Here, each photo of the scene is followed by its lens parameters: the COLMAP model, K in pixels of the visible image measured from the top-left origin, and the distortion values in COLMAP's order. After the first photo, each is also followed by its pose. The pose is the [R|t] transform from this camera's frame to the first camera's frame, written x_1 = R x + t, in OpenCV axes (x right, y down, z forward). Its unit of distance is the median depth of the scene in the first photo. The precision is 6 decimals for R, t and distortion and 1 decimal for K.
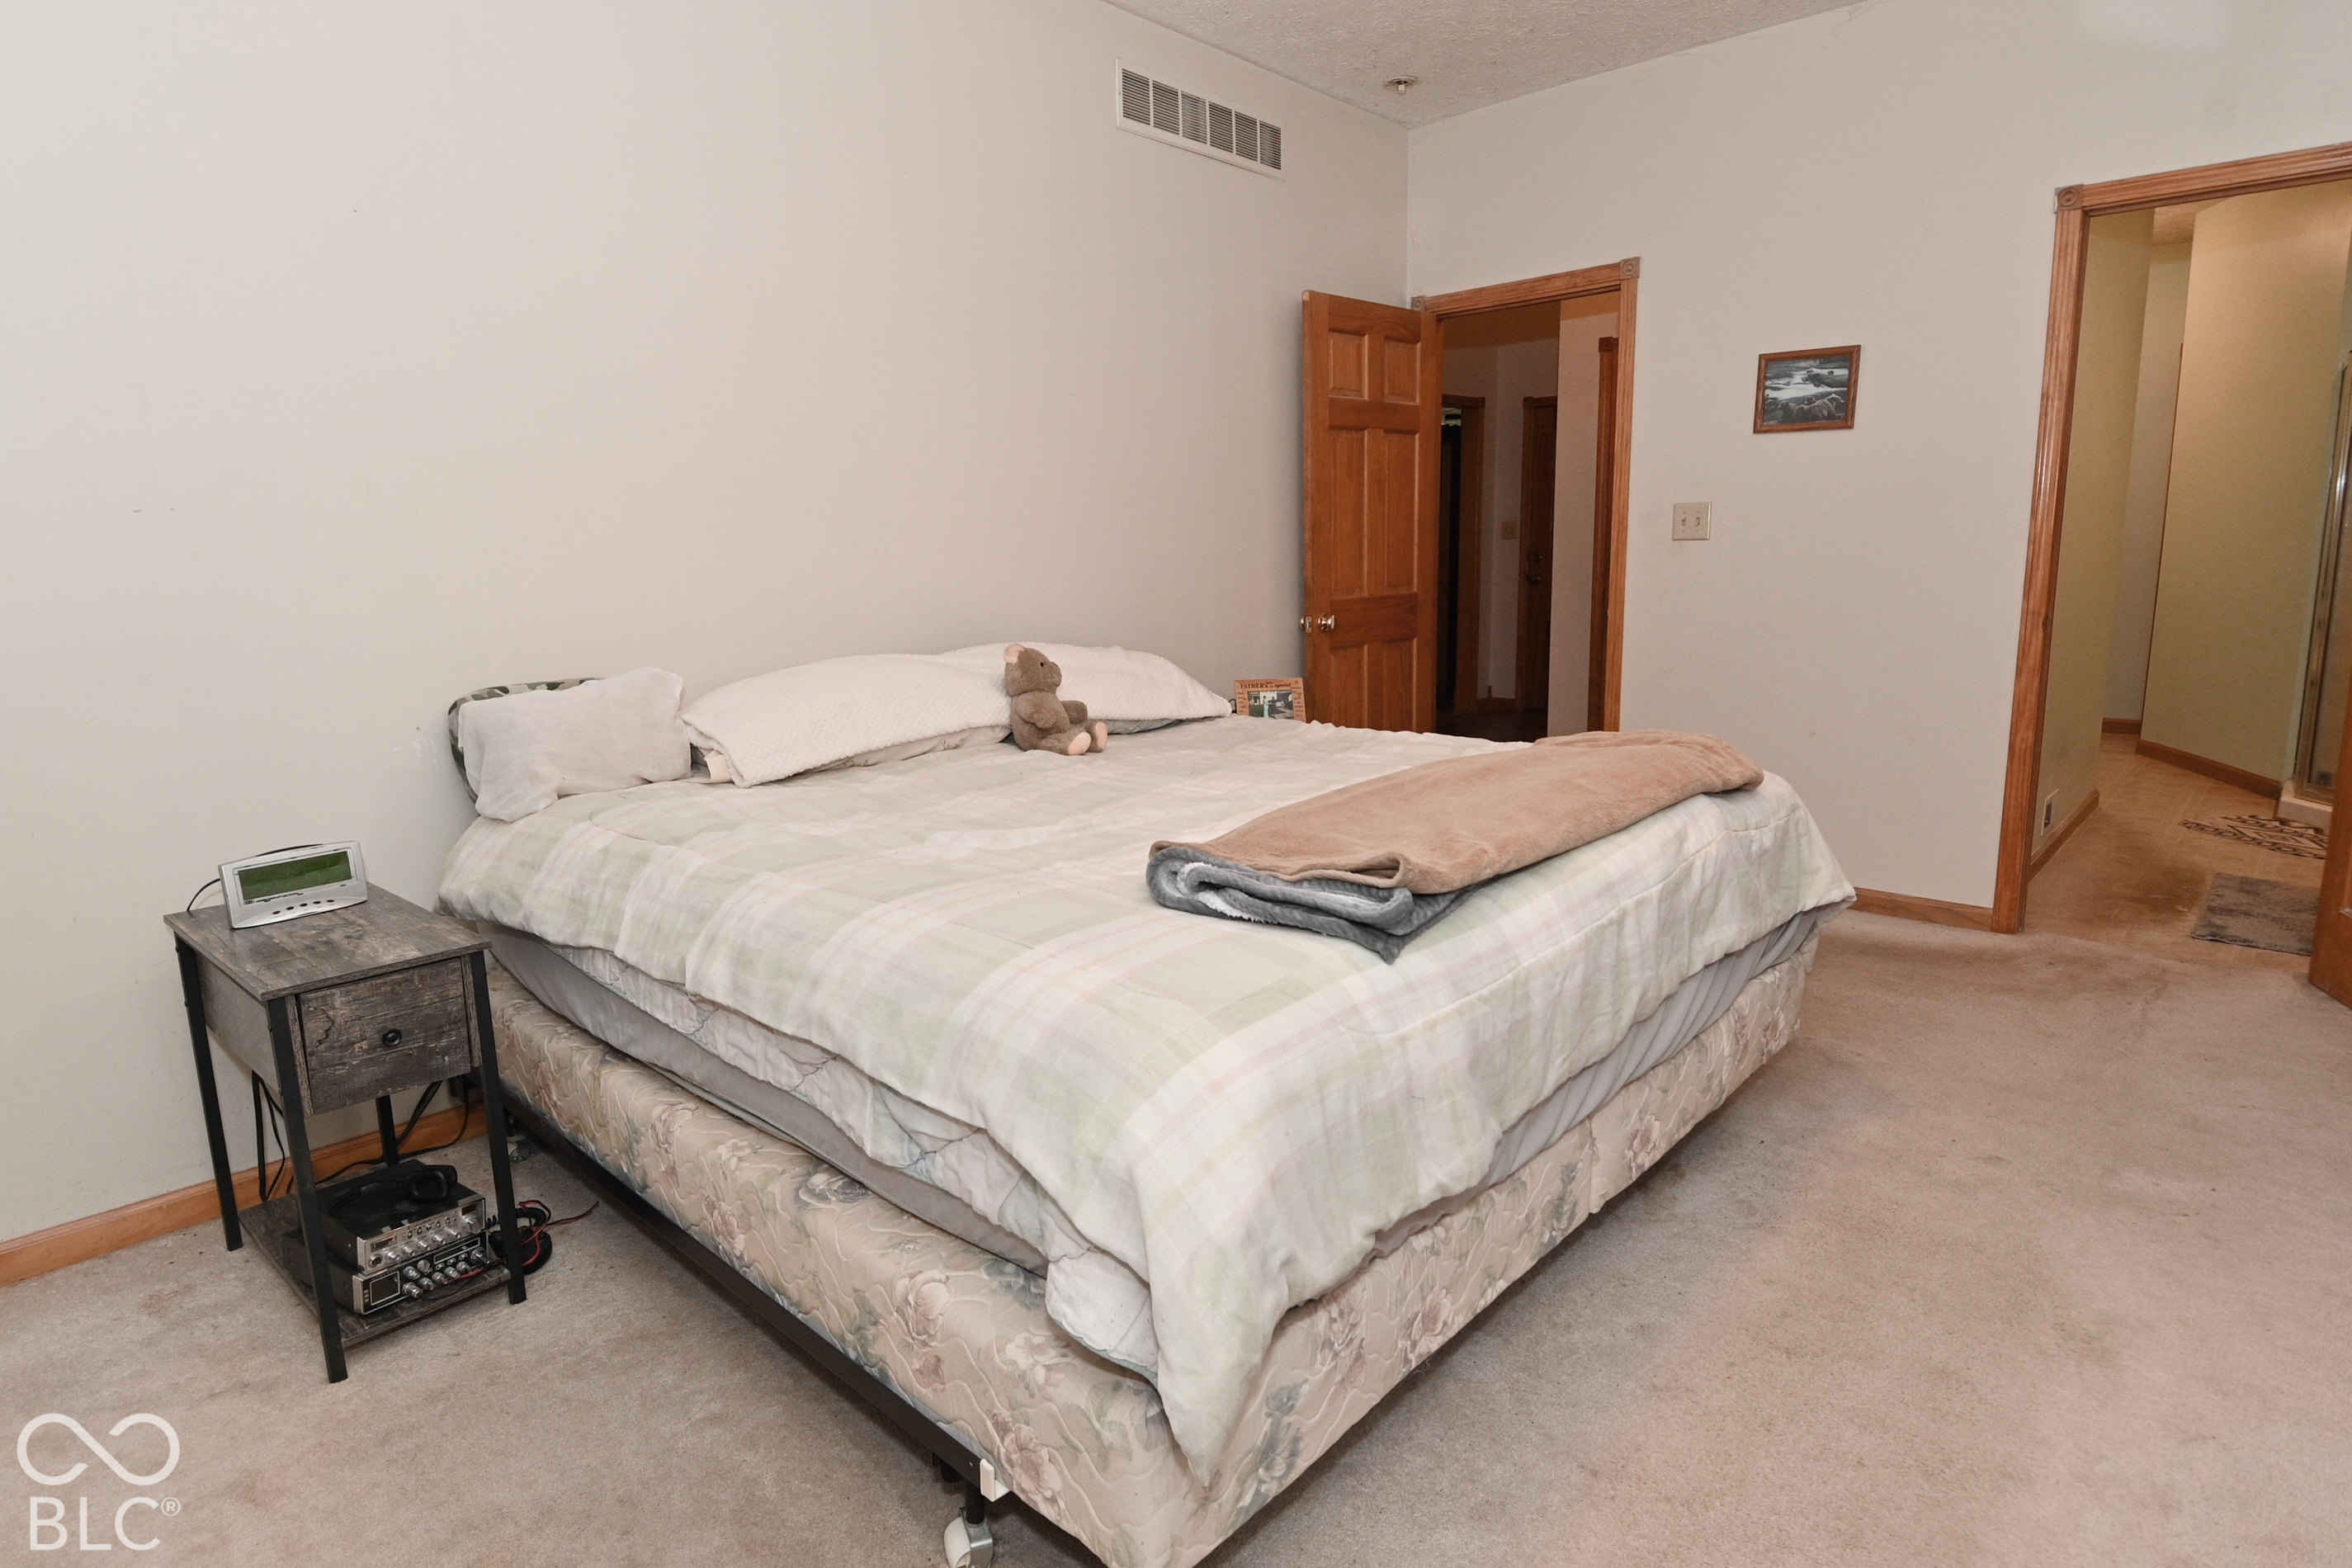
lens RADIAL K [[1238.7, 0, 1178.0], [0, 1238.7, 773.0], [0, 0, 1]] dist [0.013247, -0.024231]
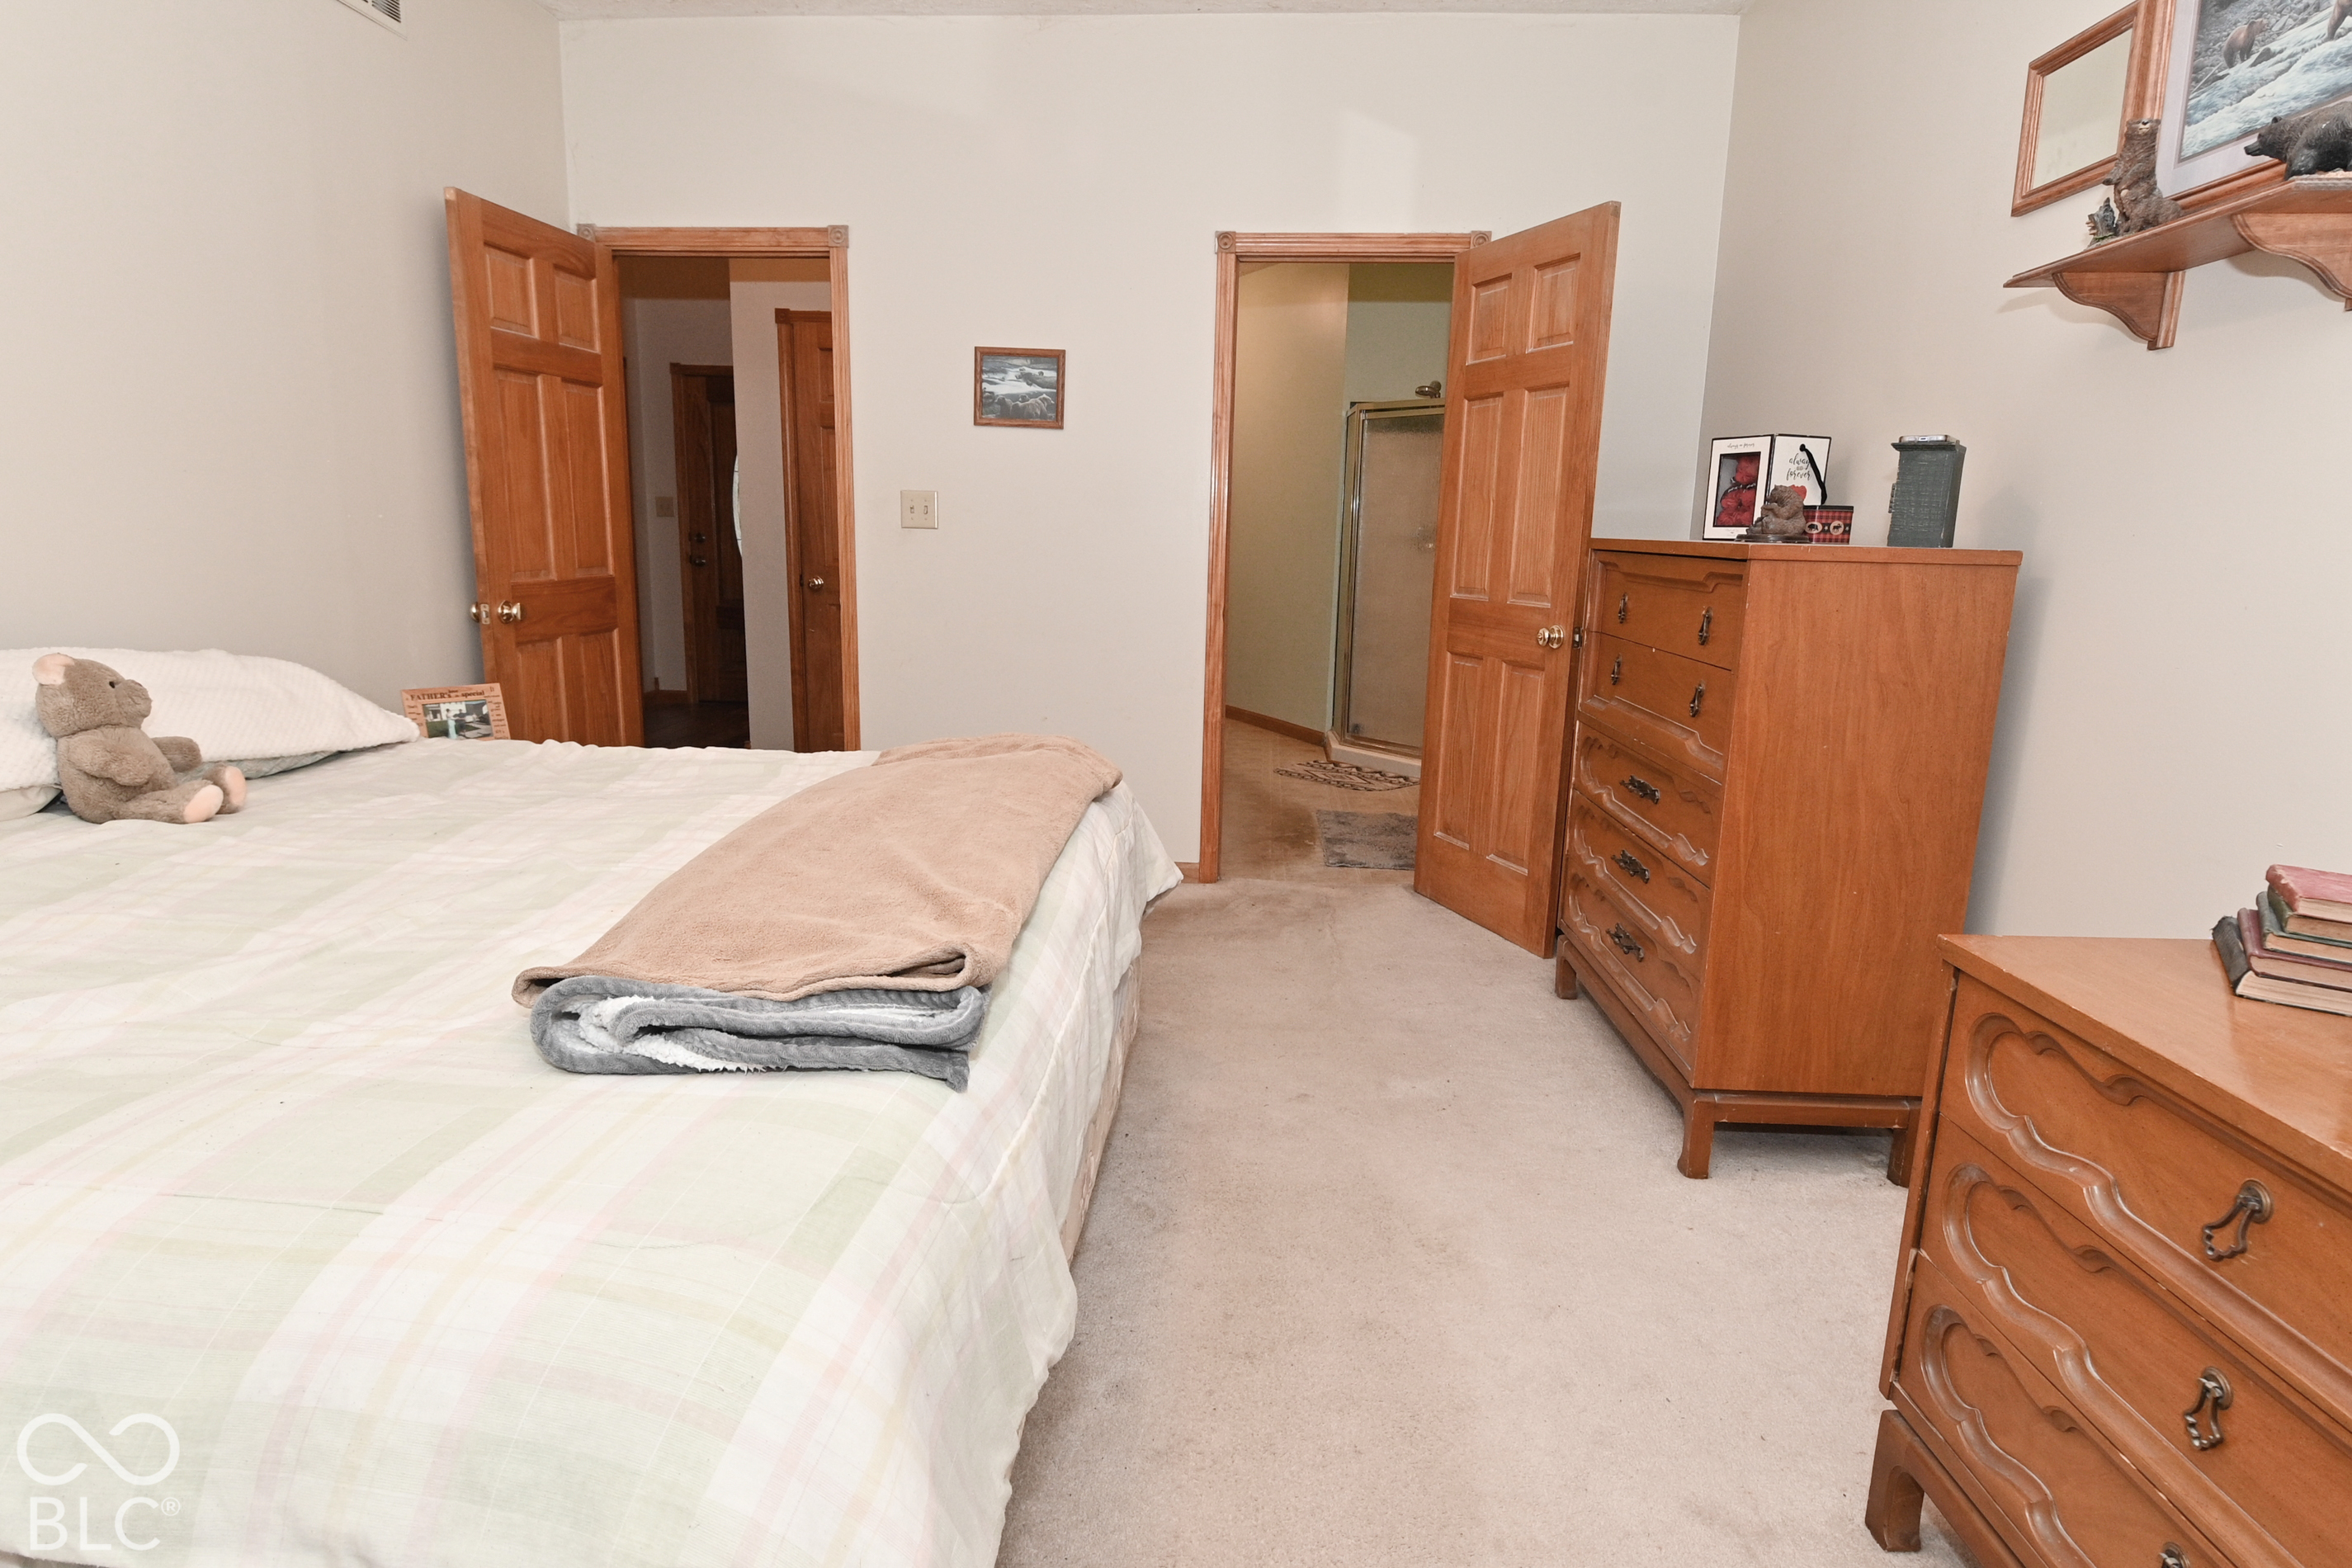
lens RADIAL K [[1238.7, 0, 1187.4], [0, 1238.7, 772.2], [0, 0, 1]] dist [0.013247, -0.024231]
pose [[0.773908, -0.081557, 0.628025, -0.070783], [0.073242, 0.996545, 0.039159, -0.022627], [-0.629049, 0.015692, 0.777207, 0.133556]]
